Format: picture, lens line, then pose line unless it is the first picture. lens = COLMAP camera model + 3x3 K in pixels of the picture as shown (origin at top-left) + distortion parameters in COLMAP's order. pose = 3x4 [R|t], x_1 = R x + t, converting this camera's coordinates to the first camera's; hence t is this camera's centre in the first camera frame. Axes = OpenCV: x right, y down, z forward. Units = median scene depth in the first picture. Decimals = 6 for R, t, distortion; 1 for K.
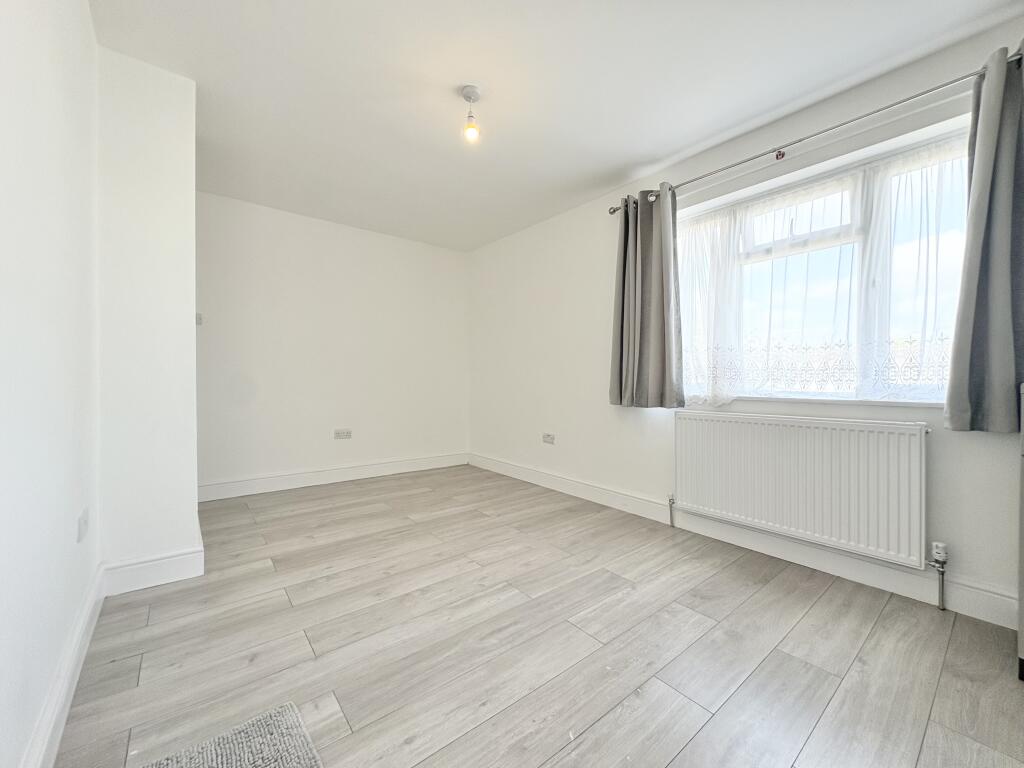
lens RADIAL K [[408.7, 0, 509.0], [0, 408.7, 378.8], [0, 0, 1]] dist [-0.000299, -0.000133]
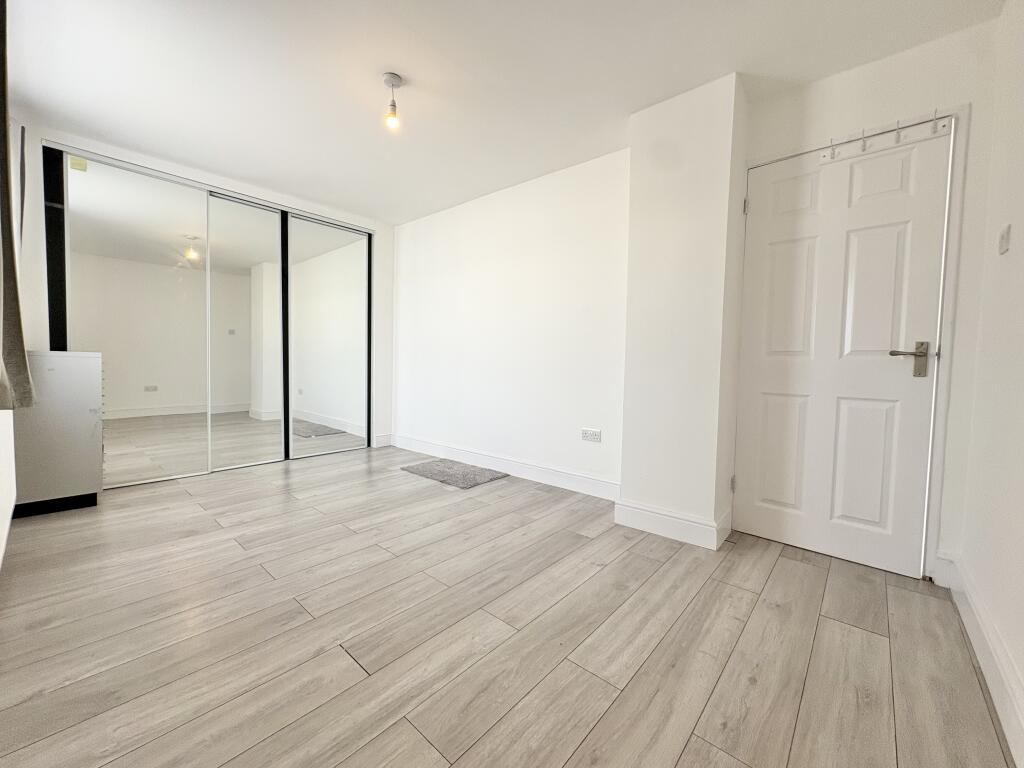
lens RADIAL K [[408.7, 0, 508.7], [0, 408.7, 381.7], [0, 0, 1]] dist [-0.000299, -0.000133]
pose [[-0.985191, -0.016952, -0.170622, -0.200157], [-0.024840, 0.998714, 0.044204, 0.009274], [0.169653, 0.047787, -0.984345, 1.956485]]
